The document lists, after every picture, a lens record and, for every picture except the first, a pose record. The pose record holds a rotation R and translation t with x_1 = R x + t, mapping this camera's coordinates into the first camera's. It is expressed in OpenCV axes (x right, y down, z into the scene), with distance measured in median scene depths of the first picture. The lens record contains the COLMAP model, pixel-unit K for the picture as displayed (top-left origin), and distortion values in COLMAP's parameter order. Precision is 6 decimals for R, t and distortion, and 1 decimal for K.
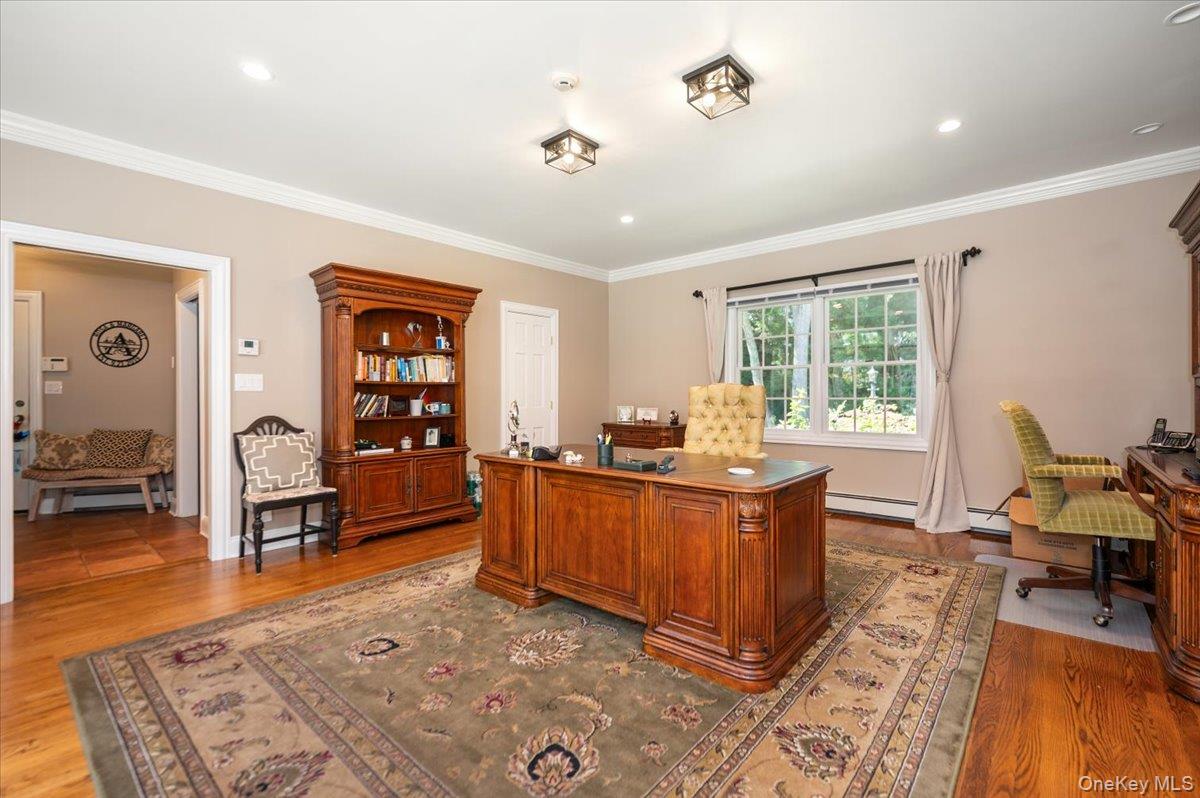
lens RADIAL K [[509.0, 0, 608.0], [0, 509.0, 398.9], [0, 0, 1]] dist [-0.003328, -0.000280]
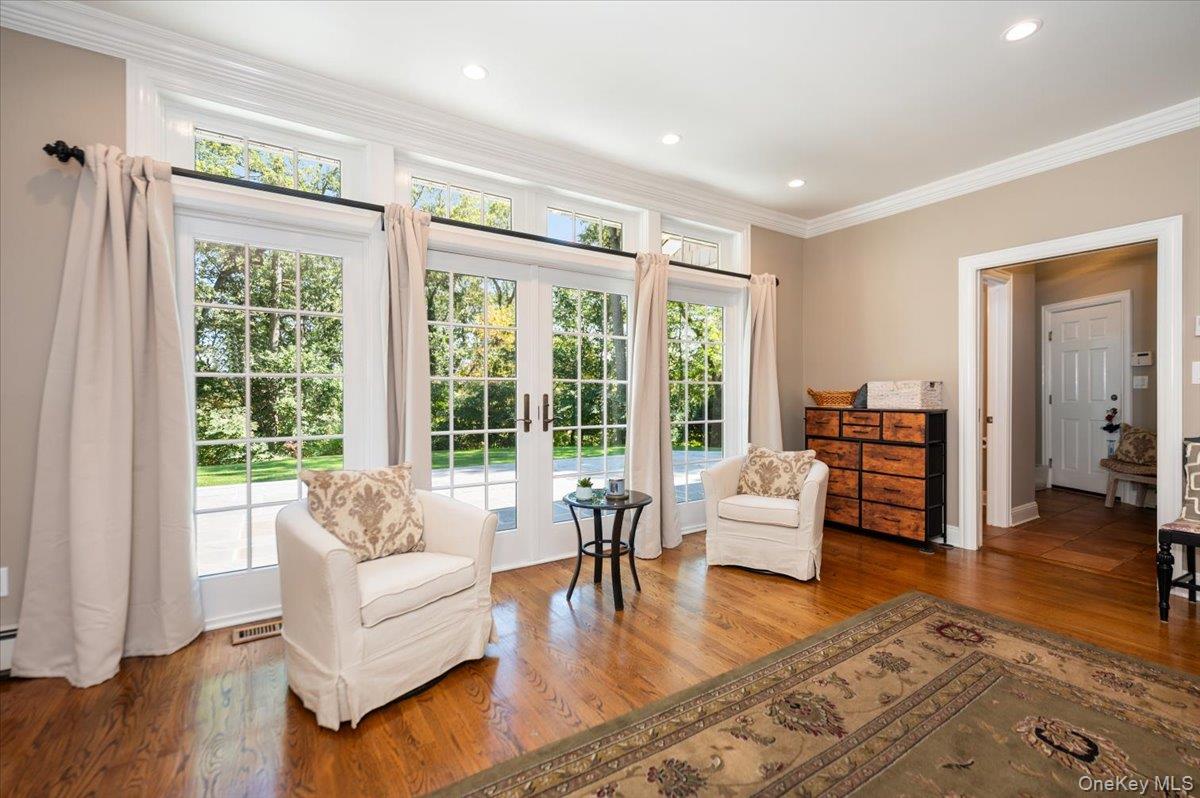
lens RADIAL K [[509.0, 0, 606.1], [0, 509.0, 396.3], [0, 0, 1]] dist [-0.003328, -0.000280]
pose [[-0.277063, 0.007921, -0.960819, 0.421042], [-0.000347, 0.999965, 0.008343, -0.005602], [0.960852, 0.002645, -0.277051, 0.584850]]
